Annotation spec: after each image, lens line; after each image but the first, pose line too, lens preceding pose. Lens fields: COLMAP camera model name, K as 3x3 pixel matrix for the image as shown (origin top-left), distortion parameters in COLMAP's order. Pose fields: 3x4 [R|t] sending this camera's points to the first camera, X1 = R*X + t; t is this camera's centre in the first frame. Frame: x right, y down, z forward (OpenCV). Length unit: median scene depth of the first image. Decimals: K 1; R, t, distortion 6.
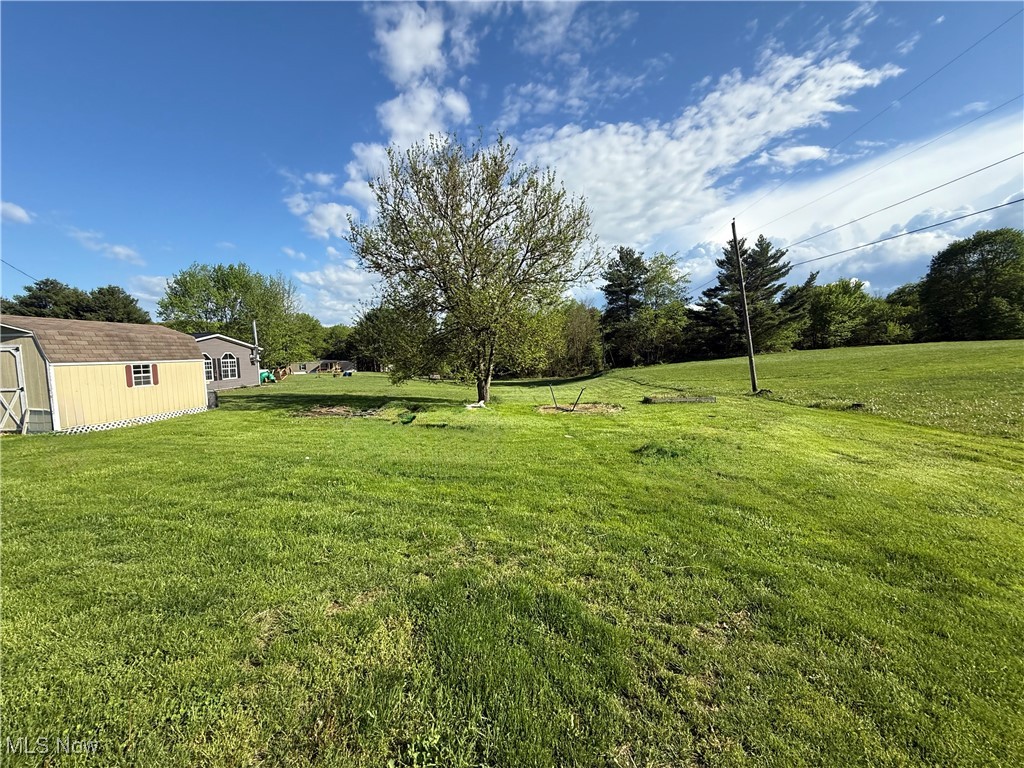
lens RADIAL K [[406.4, 0, 512.3], [0, 406.4, 383.2], [0, 0, 1]] dist [-0.001242, -0.000081]
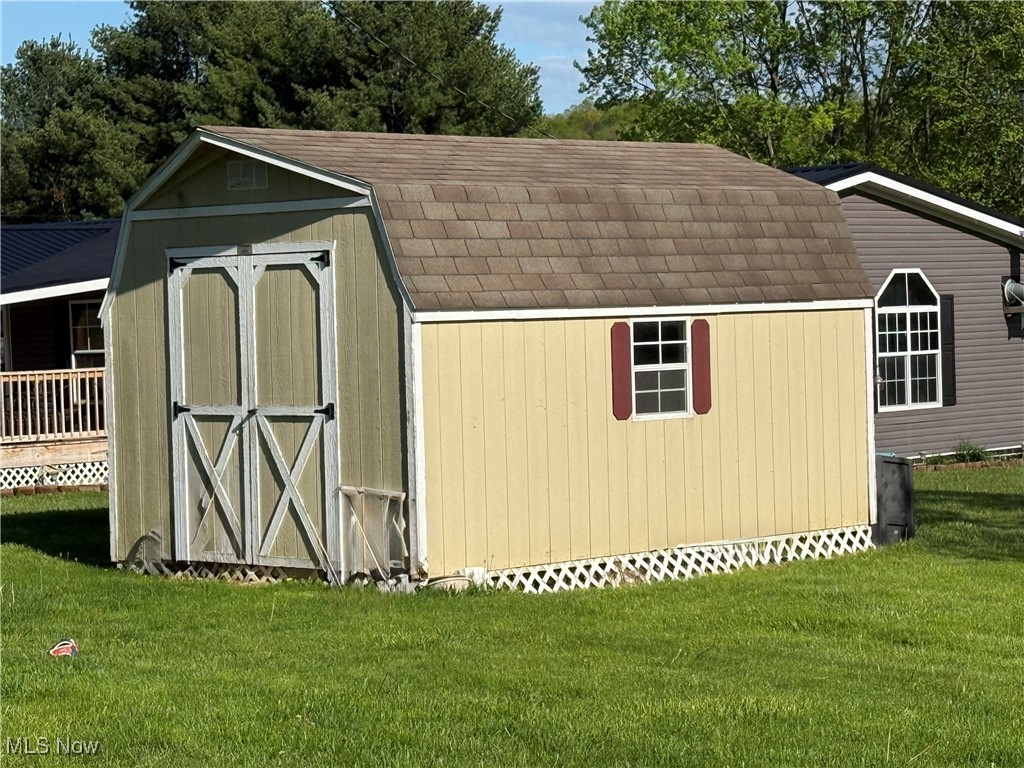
lens RADIAL K [[2786.0, 0, 511.5], [0, 2786.0, 384.0], [0, 0, 1]] dist [0.043675, 0.000000]
pose [[0.743215, 0.018664, -0.668793, 0.061324], [-0.039882, 0.999069, -0.016439, 0.017590], [0.667863, 0.038890, 0.743267, -0.203422]]
